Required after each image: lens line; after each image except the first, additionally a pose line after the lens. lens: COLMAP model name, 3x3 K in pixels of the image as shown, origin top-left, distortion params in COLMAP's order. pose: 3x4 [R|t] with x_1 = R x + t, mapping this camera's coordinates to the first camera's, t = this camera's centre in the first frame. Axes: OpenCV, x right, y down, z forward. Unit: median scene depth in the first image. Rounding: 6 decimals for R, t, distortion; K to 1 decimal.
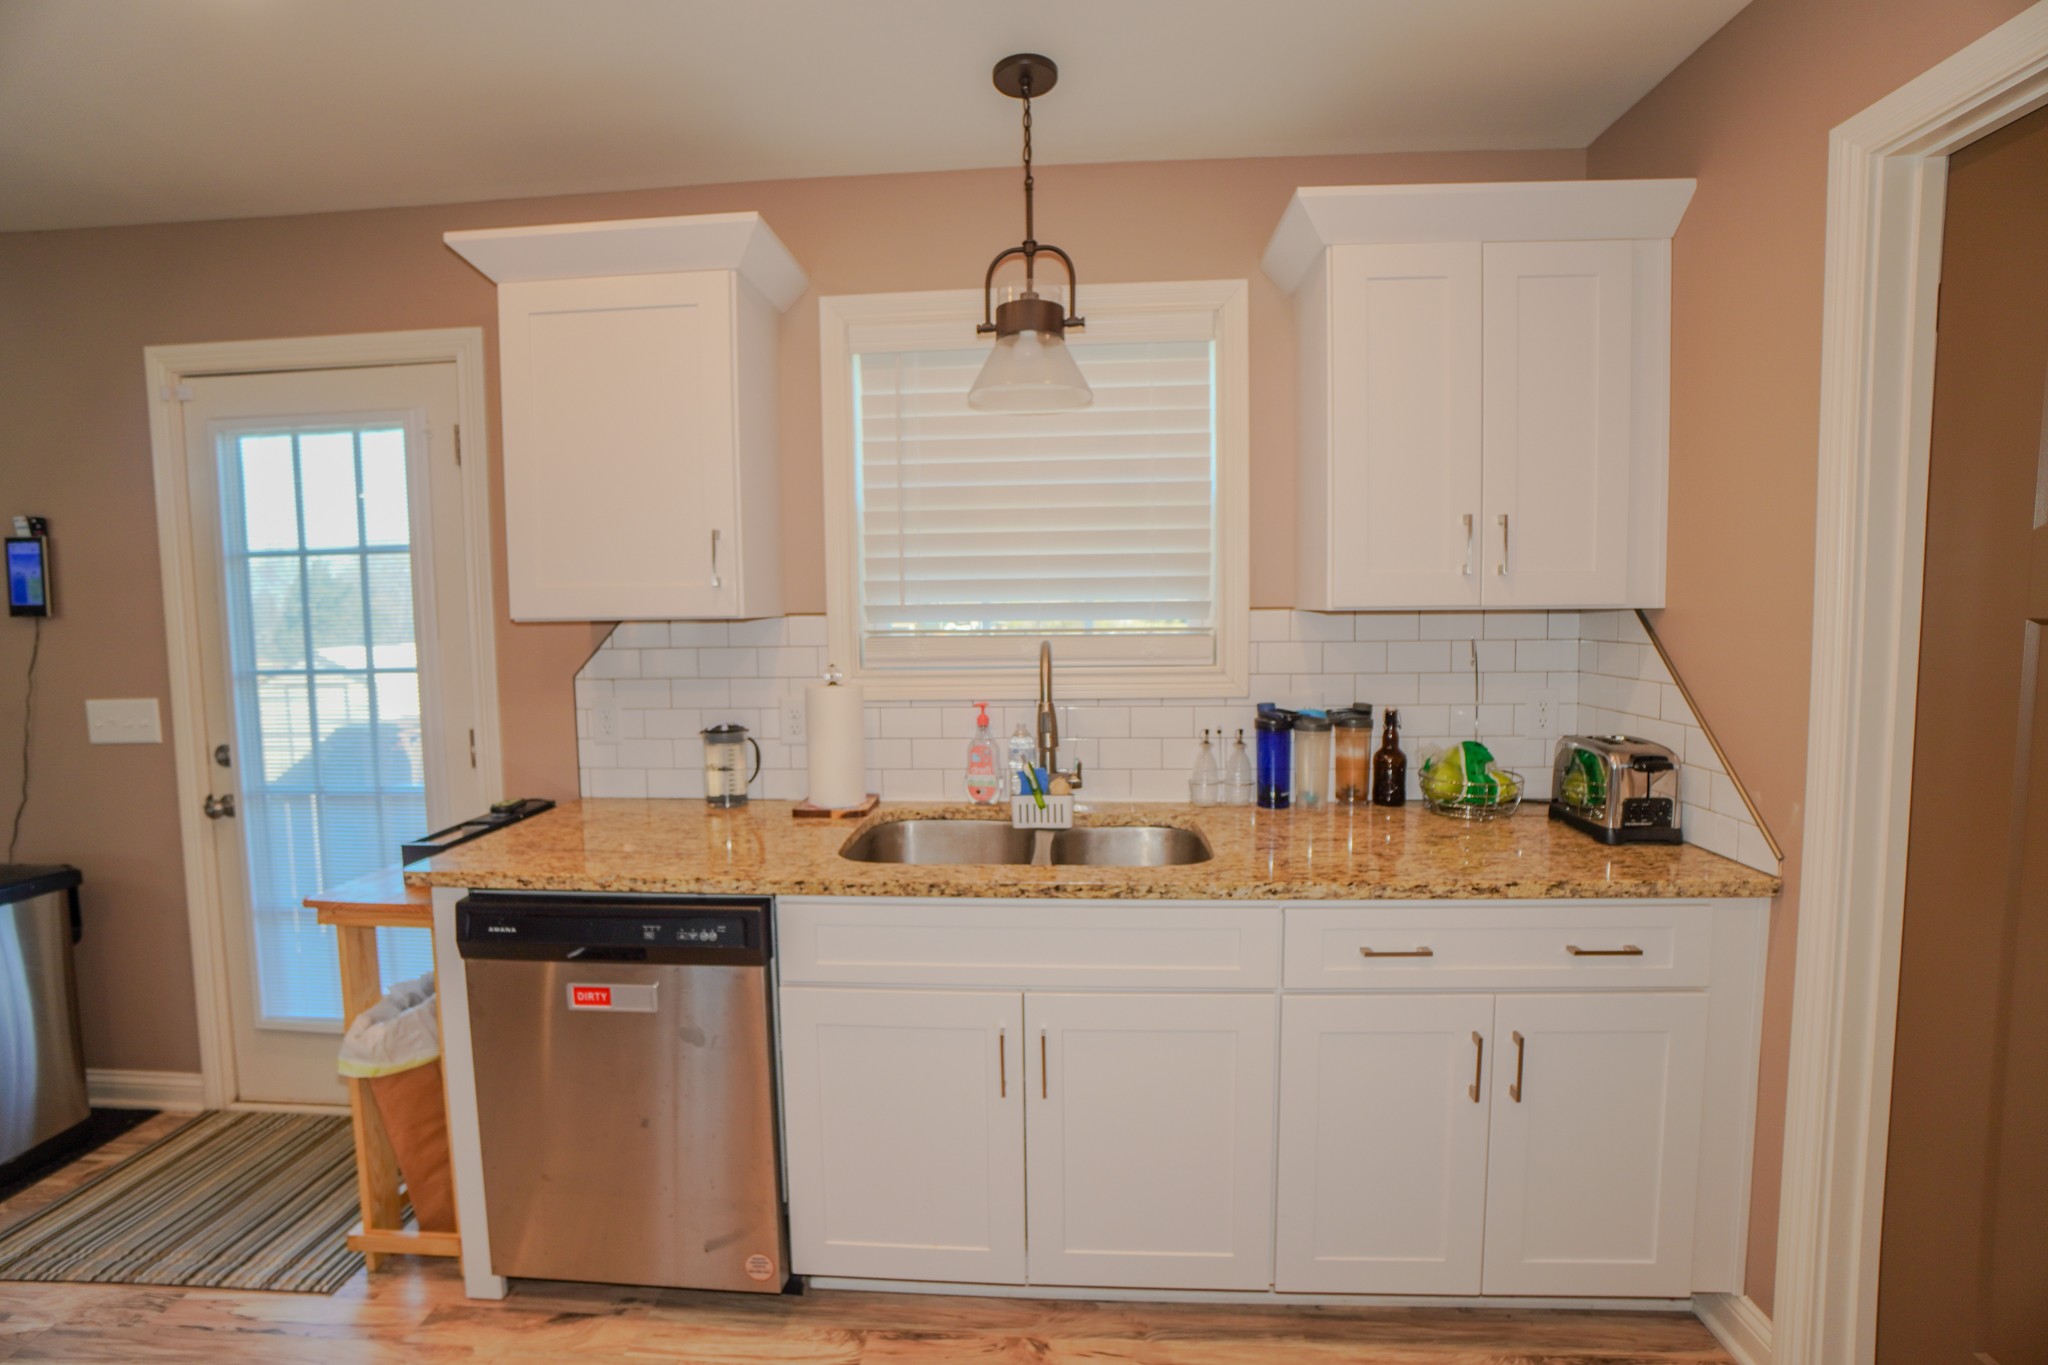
lens RADIAL K [[891.1, 0, 1015.0], [0, 891.1, 669.4], [0, 0, 1]] dist [-0.066709, 0.023798]
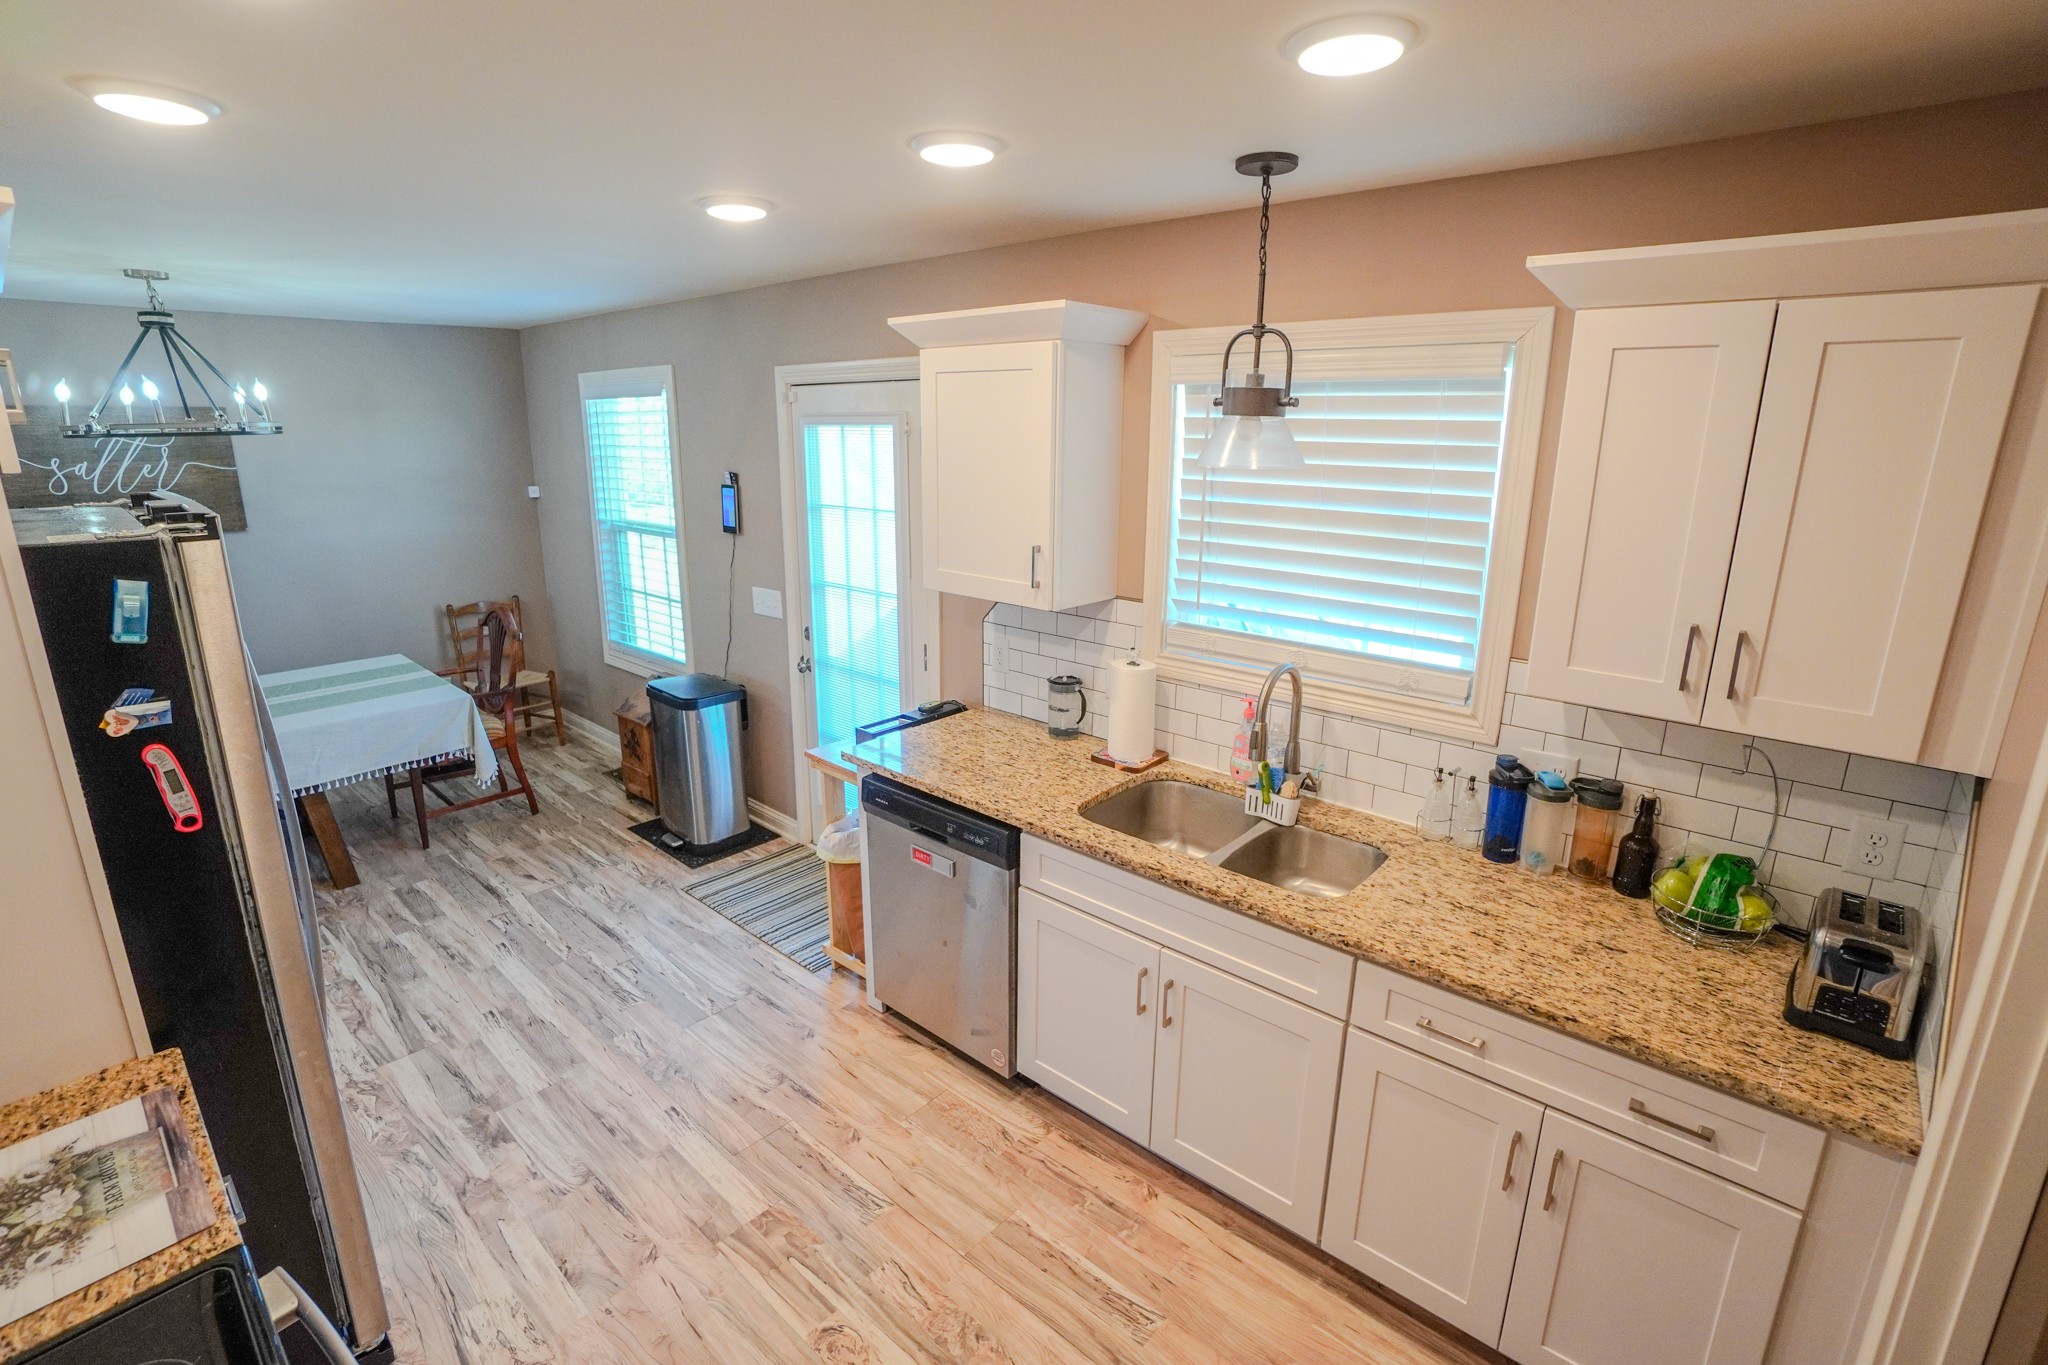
lens RADIAL K [[933.9, 0, 1012.7], [0, 933.9, 670.7], [0, 0, 1]] dist [-0.067093, 0.024895]
pose [[0.789286, 0.173678, -0.588952, 0.430941], [-0.063553, 0.977119, 0.202974, -0.227182], [0.610728, -0.122775, 0.782264, -0.120896]]
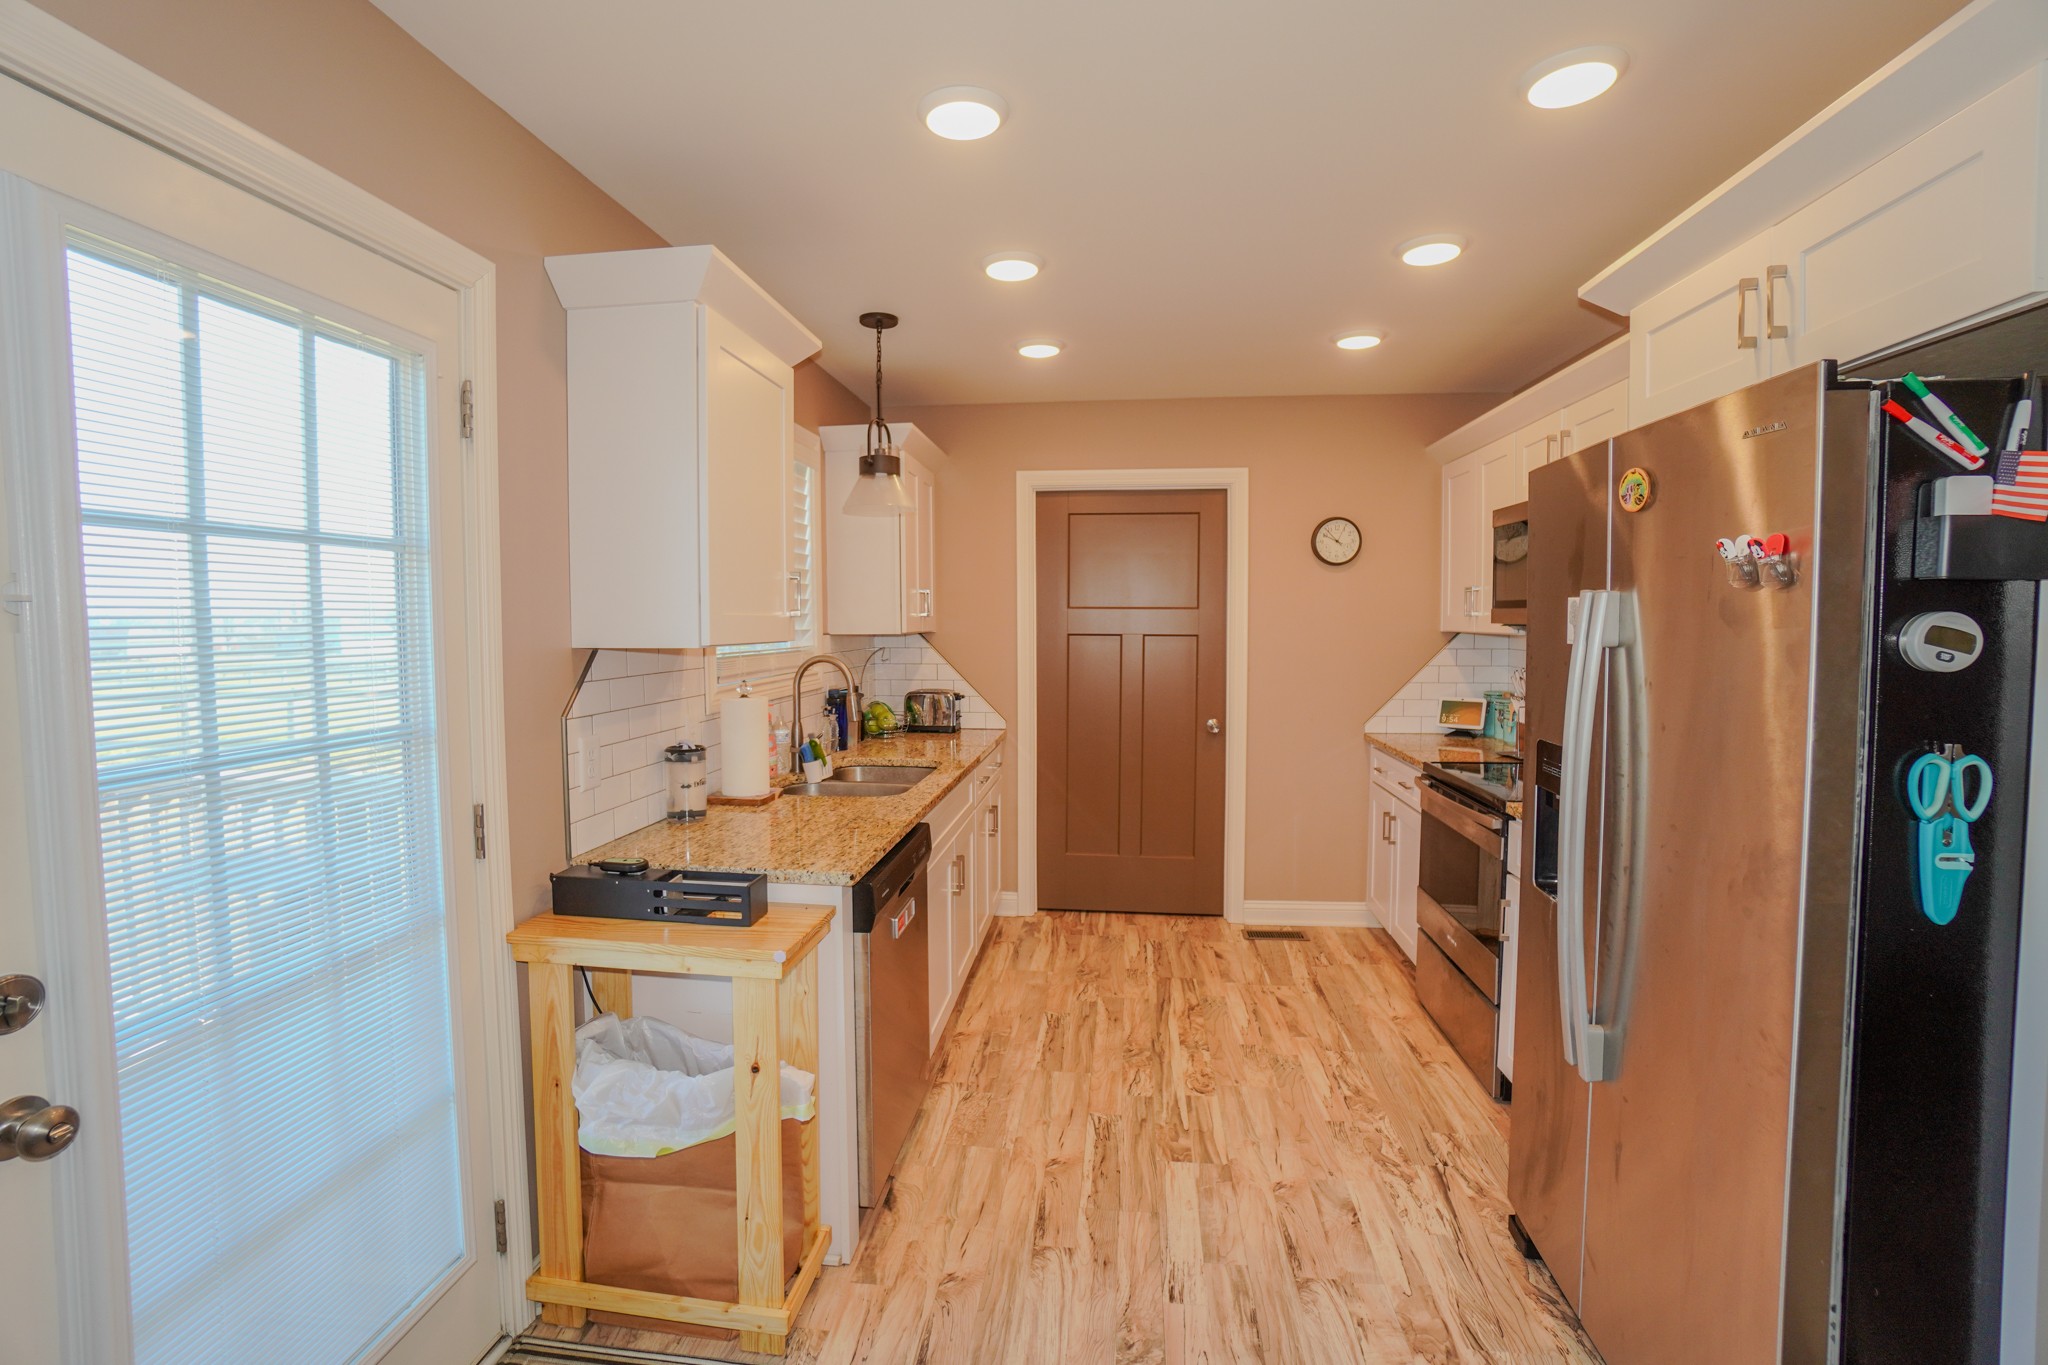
lens RADIAL K [[933.9, 0, 1012.7], [0, 933.9, 670.7], [0, 0, 1]] dist [-0.067093, 0.024895]
pose [[0.048914, -0.041116, 0.997956, -1.478061], [0.083496, 0.995823, 0.036935, -0.036362], [-0.995307, 0.081519, 0.052143, 0.565032]]
